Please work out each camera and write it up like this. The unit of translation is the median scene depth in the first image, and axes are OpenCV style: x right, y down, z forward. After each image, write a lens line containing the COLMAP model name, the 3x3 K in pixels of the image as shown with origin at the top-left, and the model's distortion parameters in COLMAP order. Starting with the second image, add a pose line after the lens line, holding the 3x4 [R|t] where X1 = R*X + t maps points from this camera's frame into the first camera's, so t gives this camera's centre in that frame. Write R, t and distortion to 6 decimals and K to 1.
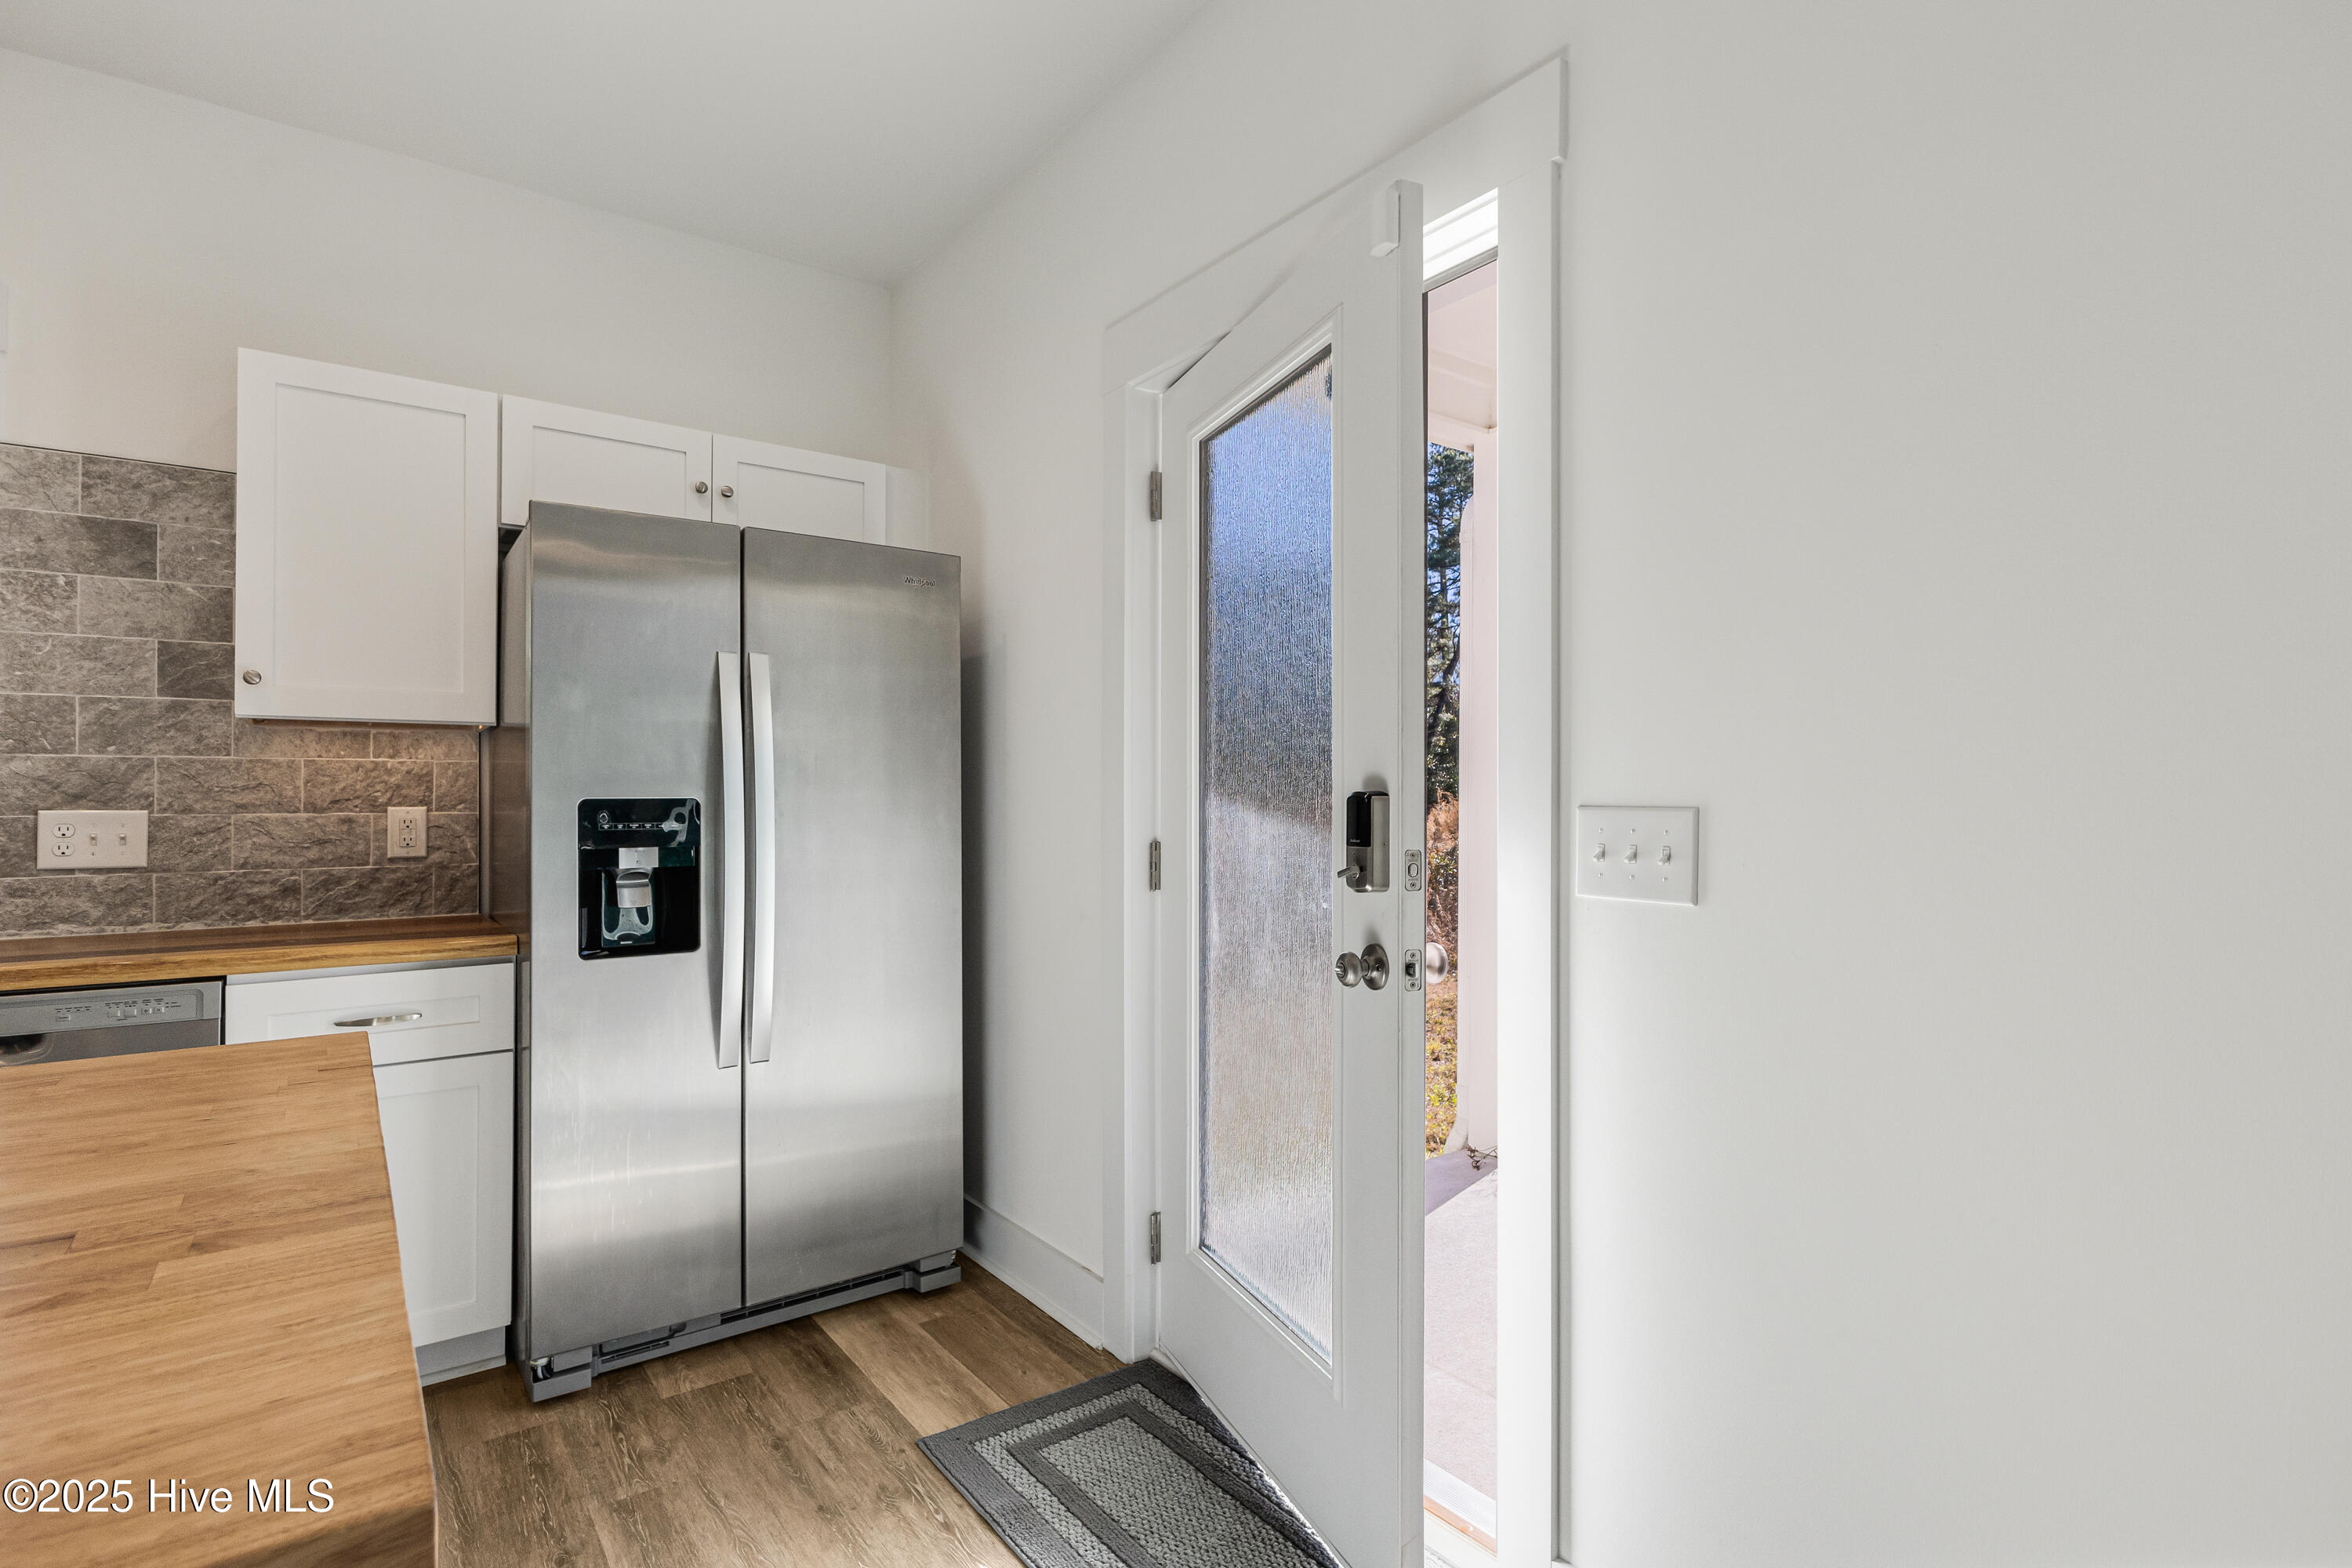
lens RADIAL K [[1121.2, 0, 1193.9], [0, 1121.2, 791.2], [0, 0, 1]] dist [-0.005692, -0.000949]
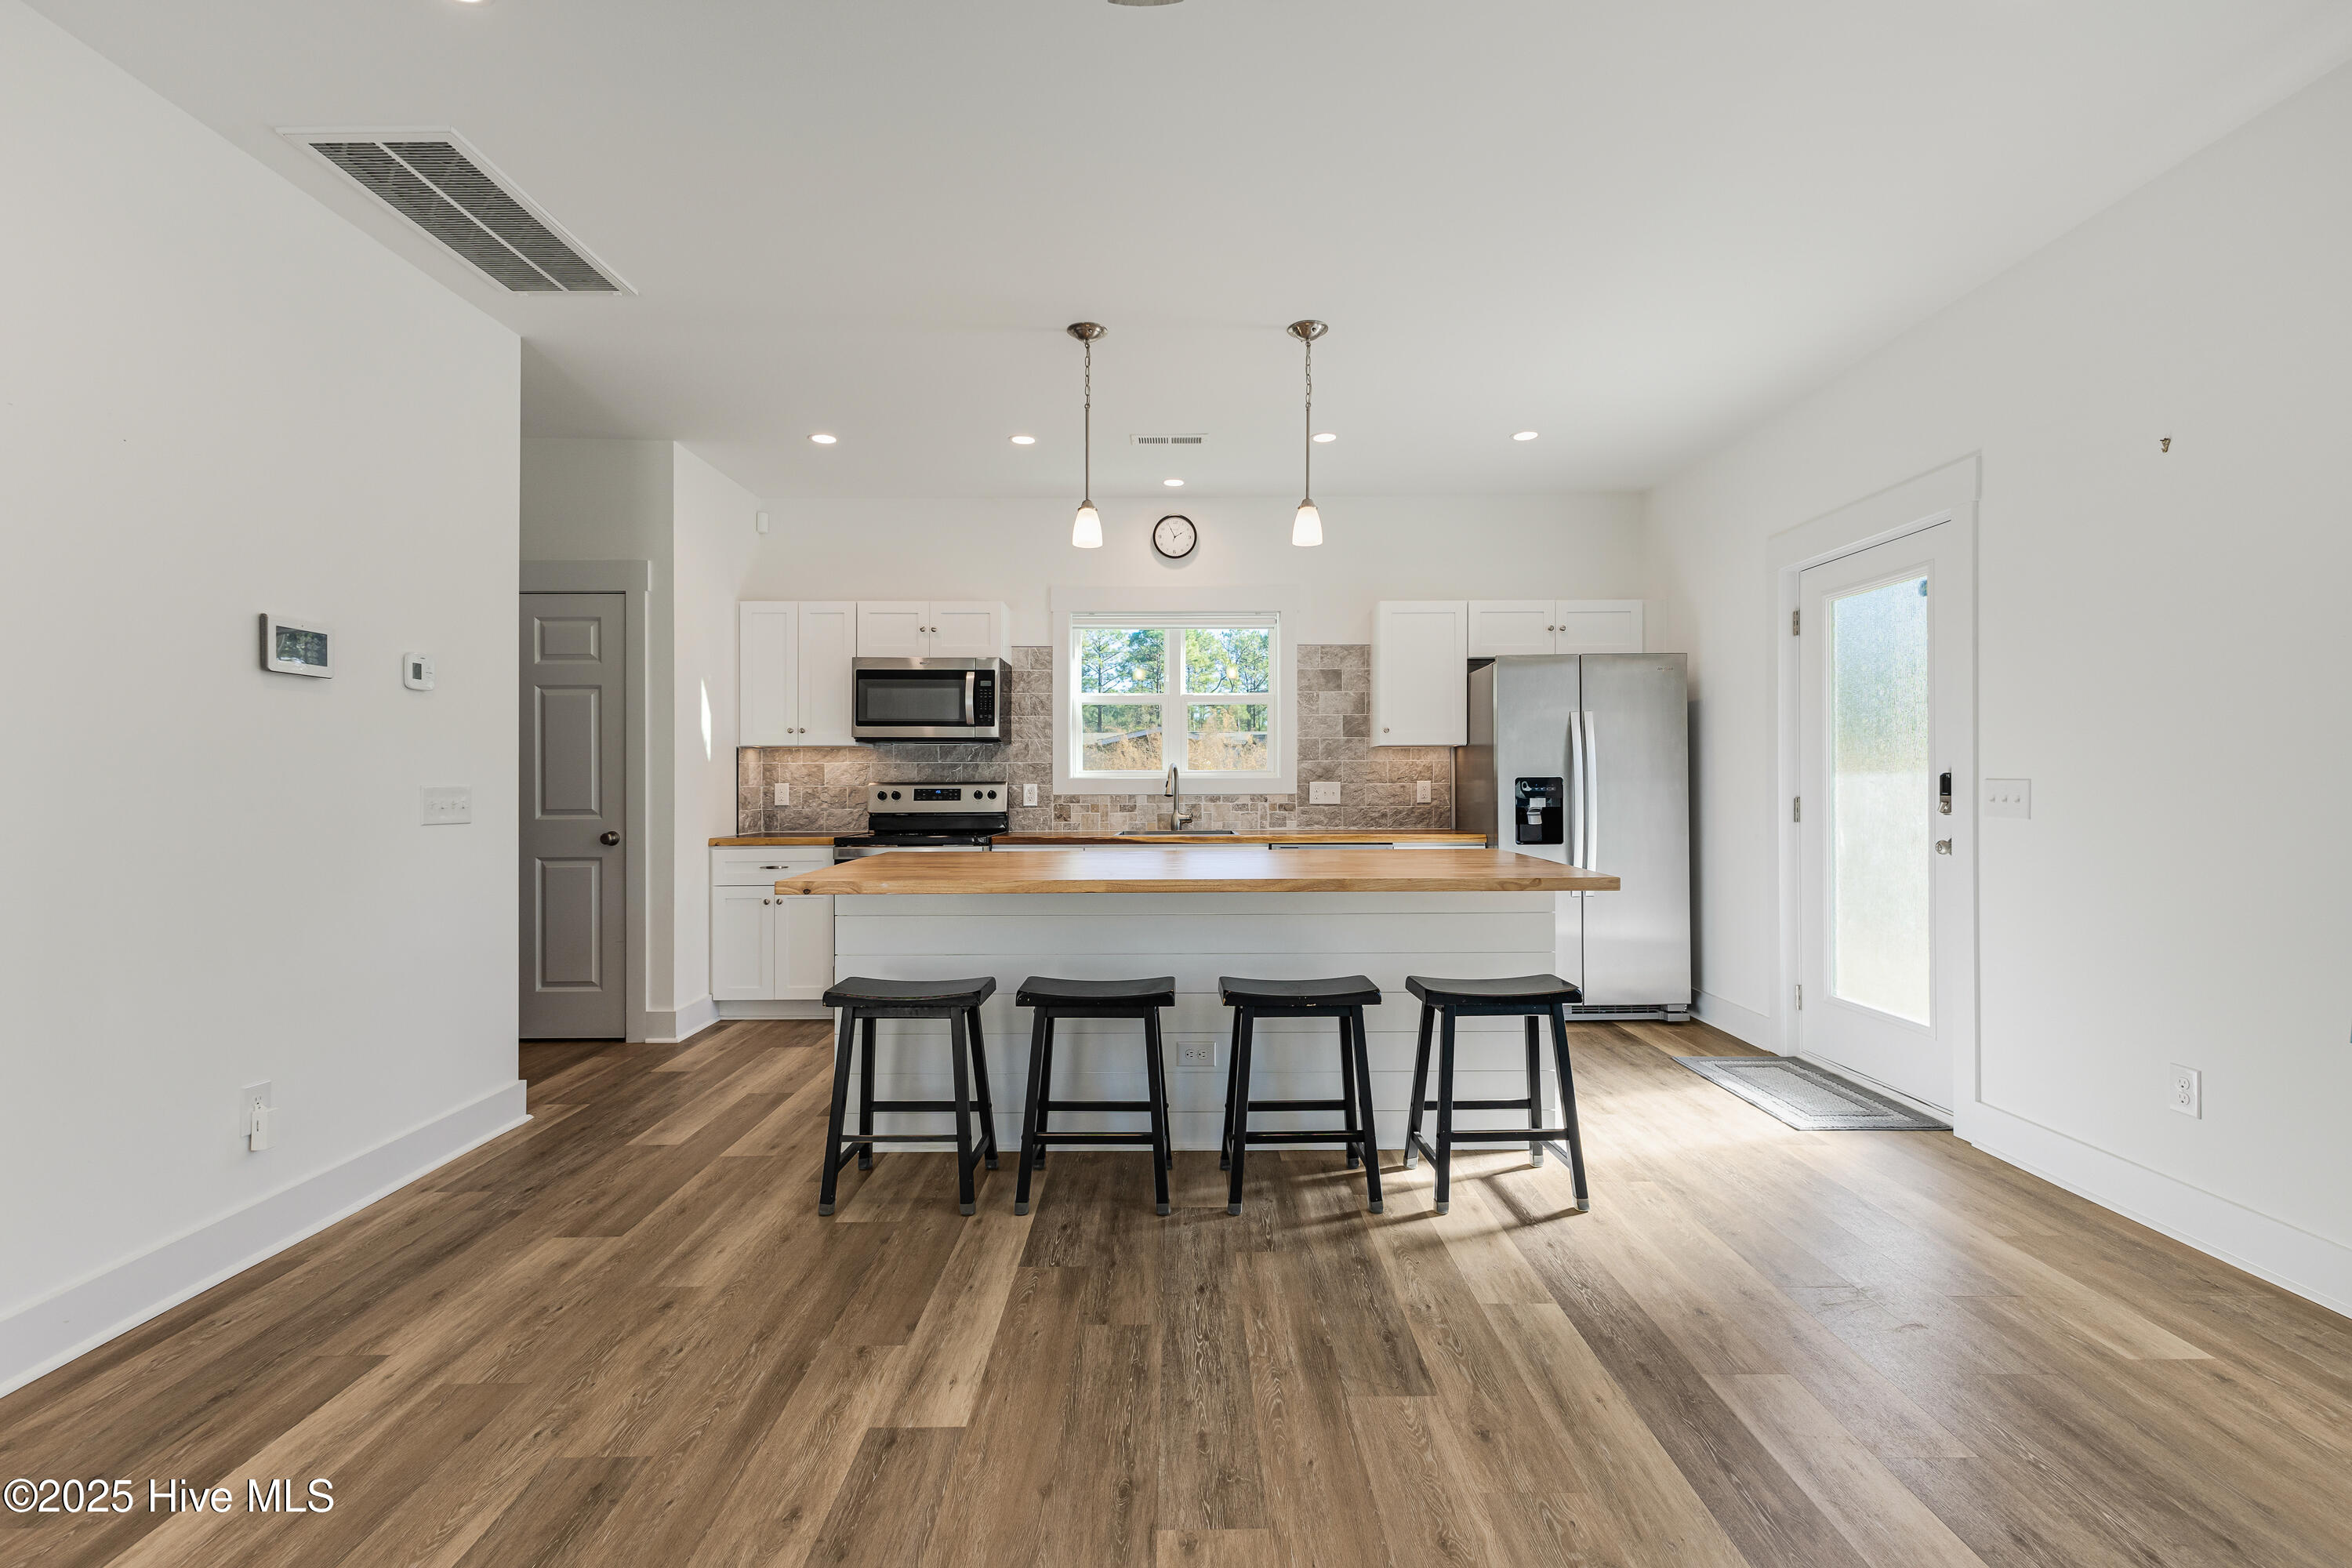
lens RADIAL K [[1032.0, 0, 1166.3], [0, 1032.0, 778.1], [0, 0, 1]] dist [0.003776, 0.002097]
pose [[0.784440, -0.000184, -0.620204, 0.218595], [0.003458, 0.999986, 0.004077, -0.002334], [0.620195, -0.005343, 0.784430, -1.104618]]
